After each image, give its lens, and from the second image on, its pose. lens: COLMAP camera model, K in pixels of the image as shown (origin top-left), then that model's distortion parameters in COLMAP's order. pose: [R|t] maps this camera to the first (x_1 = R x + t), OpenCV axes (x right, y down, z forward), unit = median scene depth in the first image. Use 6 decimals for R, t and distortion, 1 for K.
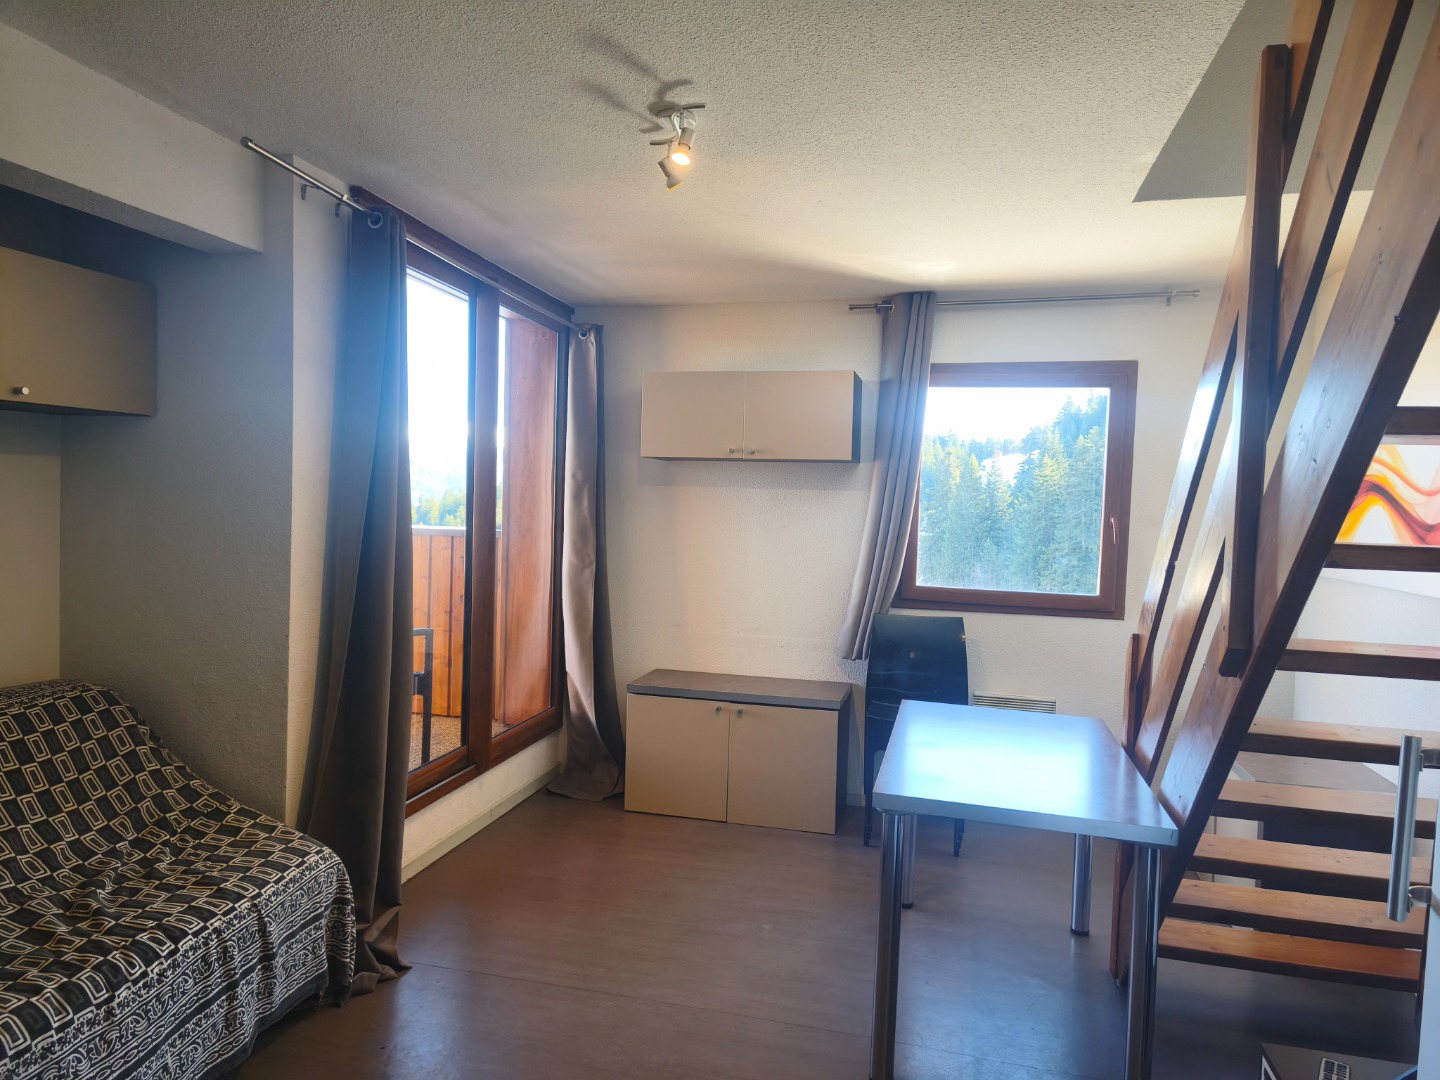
lens RADIAL K [[947.6, 0, 720.0], [0, 947.6, 540.0], [0, 0, 1]] dist [0.000369, -0.000148]
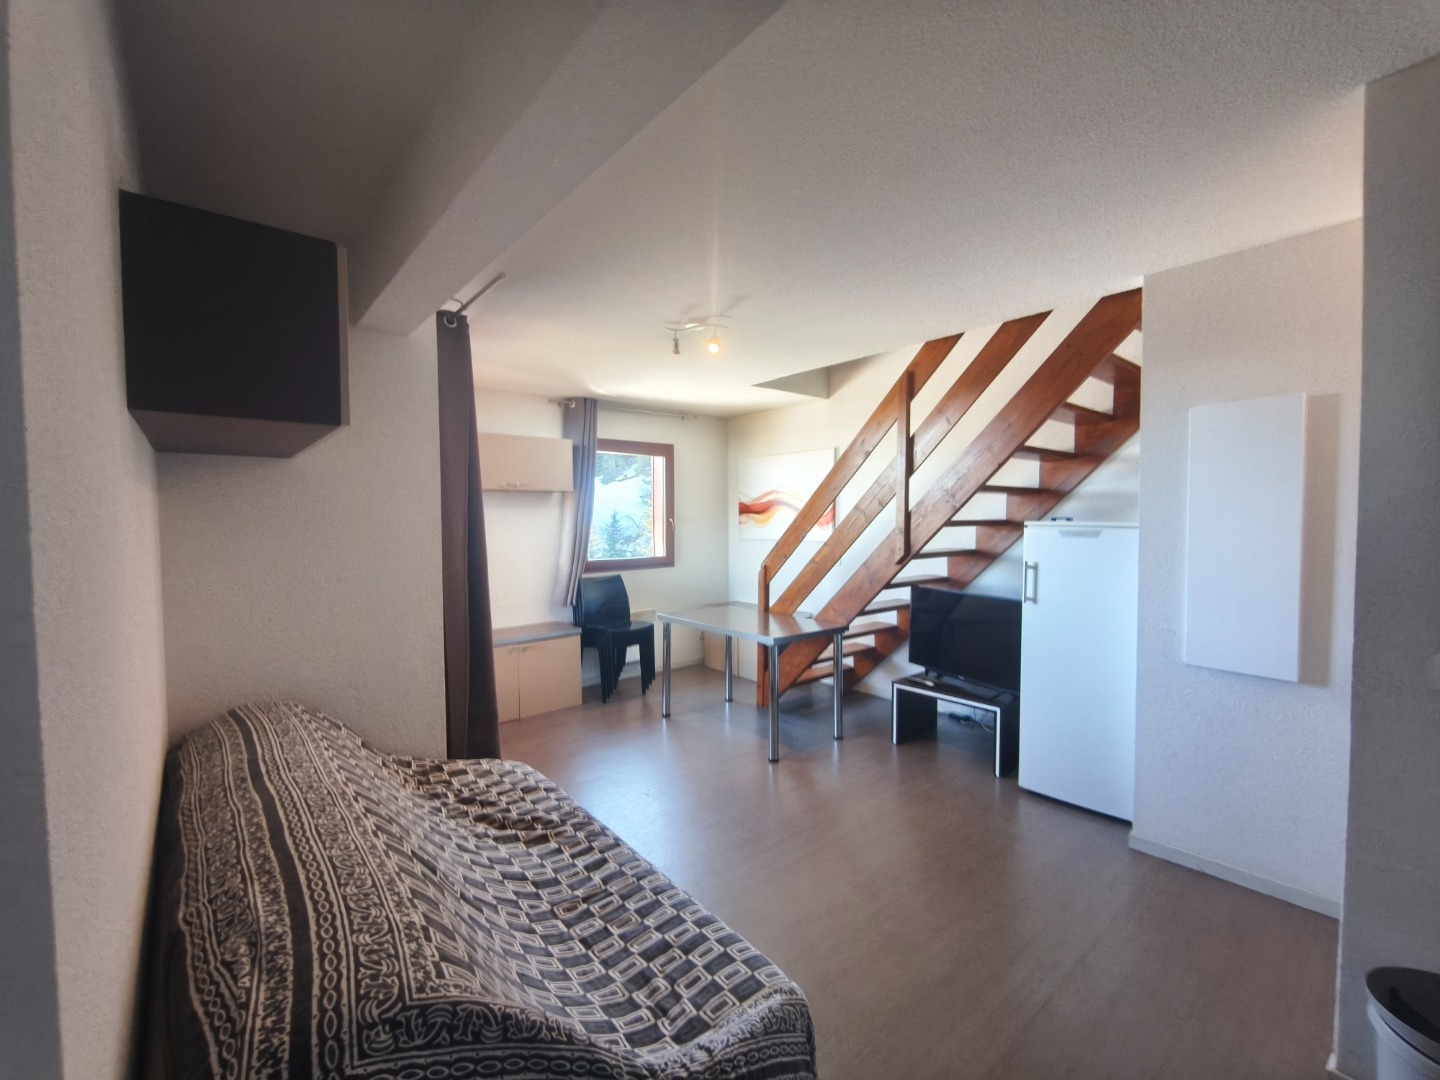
lens RADIAL K [[614.7, 0, 720.0], [0, 614.7, 540.0], [0, 0, 1]] dist [0.000313, 0.000003]
pose [[0.580471, -0.062688, 0.811865, -1.003474], [0.058863, 0.997654, 0.034948, -0.028757], [-0.812151, 0.027502, 0.582799, 0.194258]]
